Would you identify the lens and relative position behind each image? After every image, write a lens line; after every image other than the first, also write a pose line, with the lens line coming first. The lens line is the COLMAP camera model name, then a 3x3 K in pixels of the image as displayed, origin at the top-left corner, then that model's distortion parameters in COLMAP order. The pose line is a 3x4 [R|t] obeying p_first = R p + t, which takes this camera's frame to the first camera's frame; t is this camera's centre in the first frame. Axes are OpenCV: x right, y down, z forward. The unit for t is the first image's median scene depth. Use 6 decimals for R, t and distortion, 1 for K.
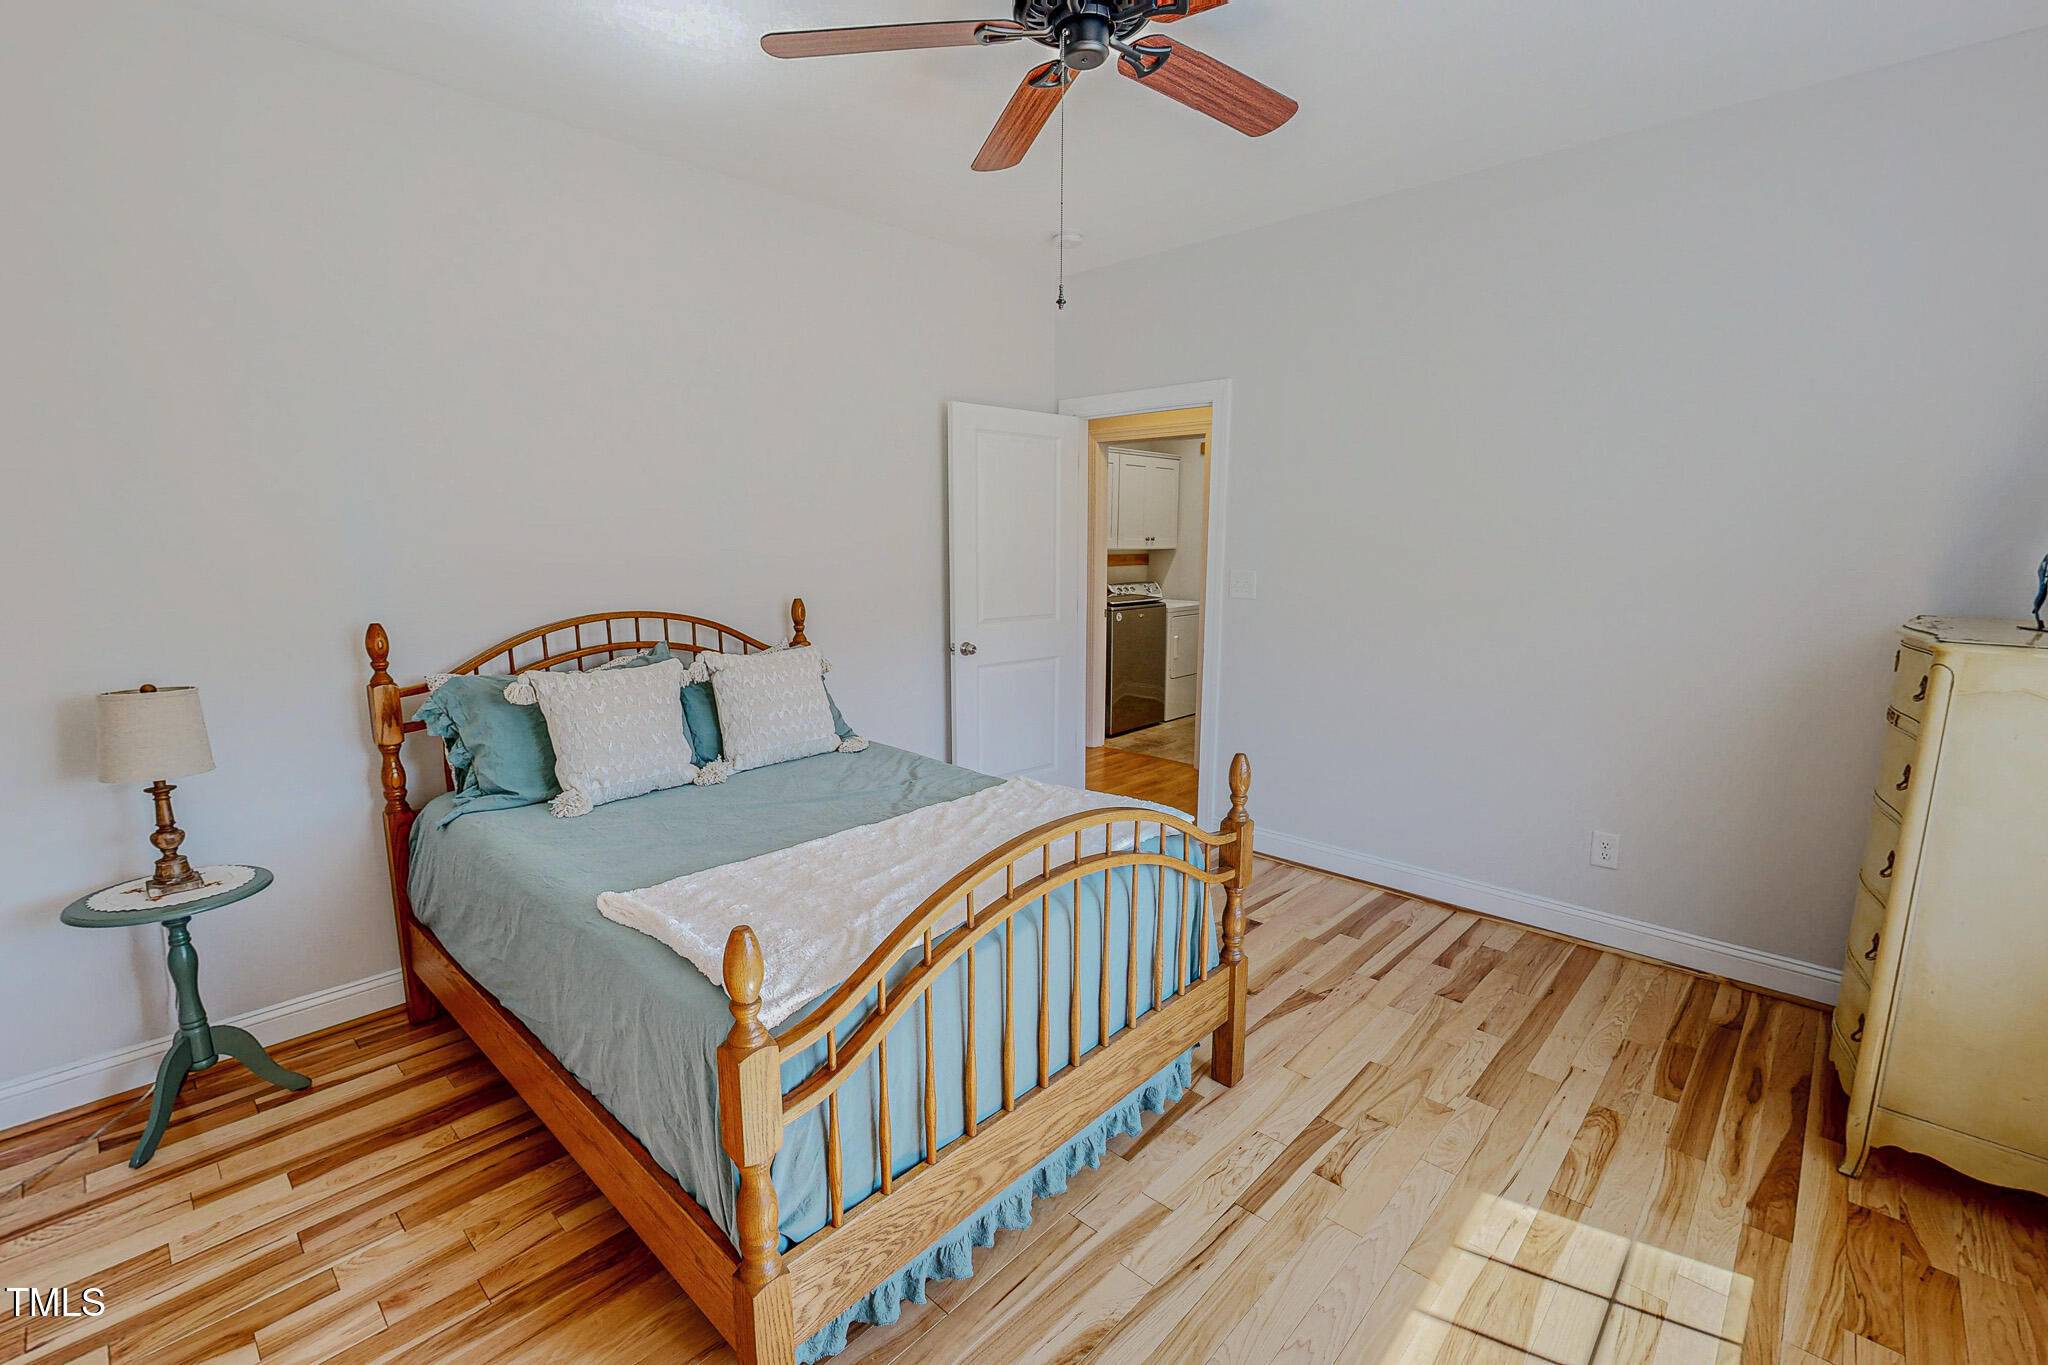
lens RADIAL K [[889.1, 0, 1023.7], [0, 889.1, 685.7], [0, 0, 1]] dist [-0.000320, 0.000035]
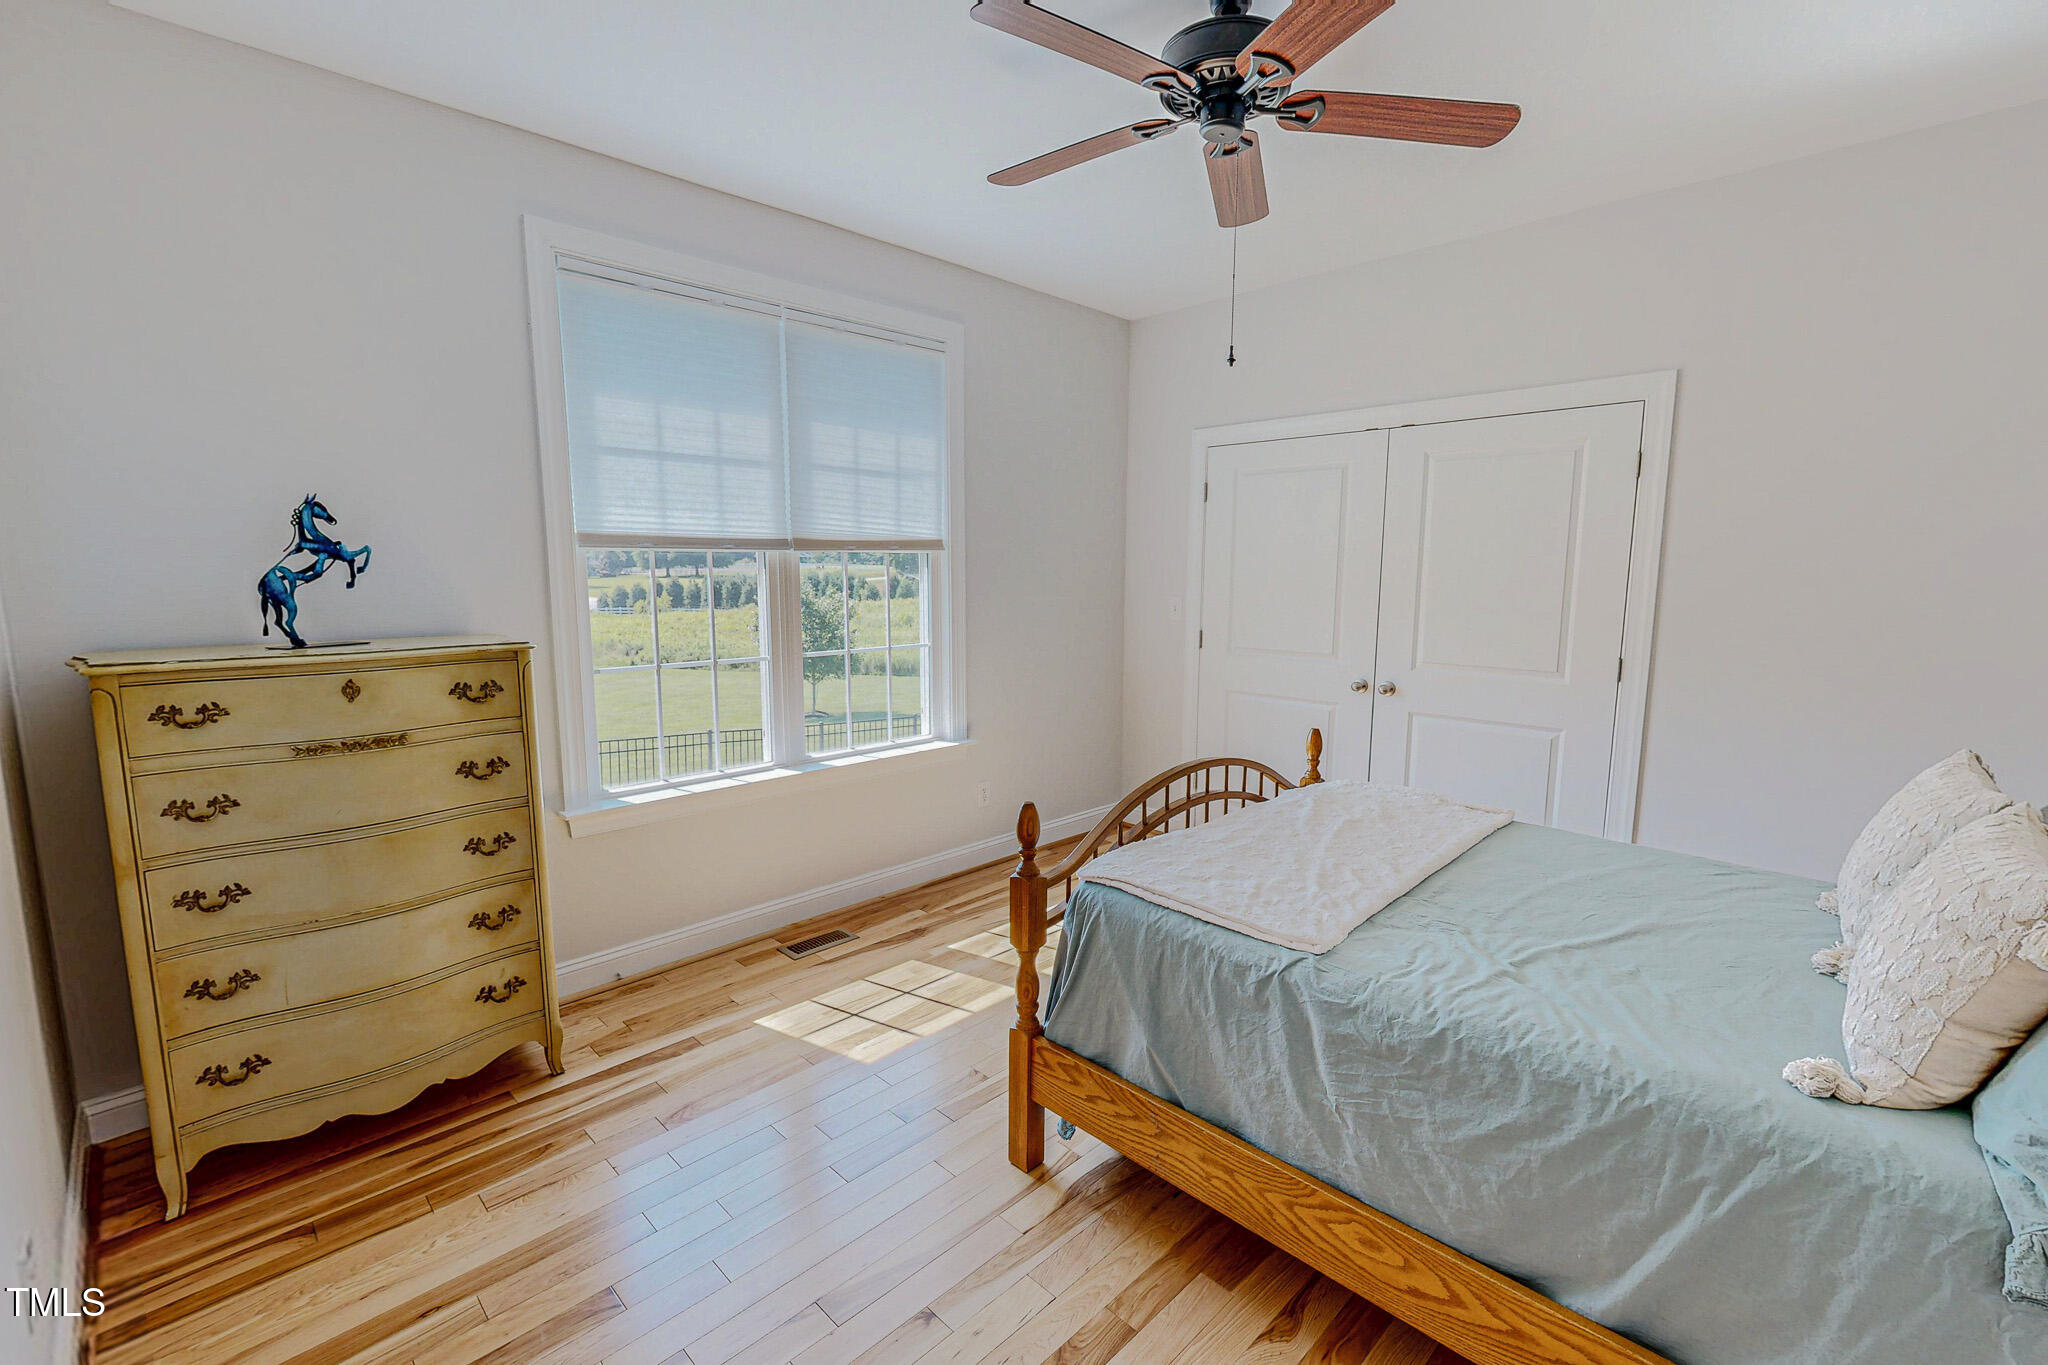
lens RADIAL K [[889.1, 0, 1023.7], [0, 889.1, 685.7], [0, 0, 1]] dist [-0.000320, 0.000035]
pose [[-0.999312, -0.007189, 0.036397, 0.255924], [0.004204, 0.952788, 0.303607, -0.368926], [-0.036861, 0.303551, -0.952102, 2.159167]]
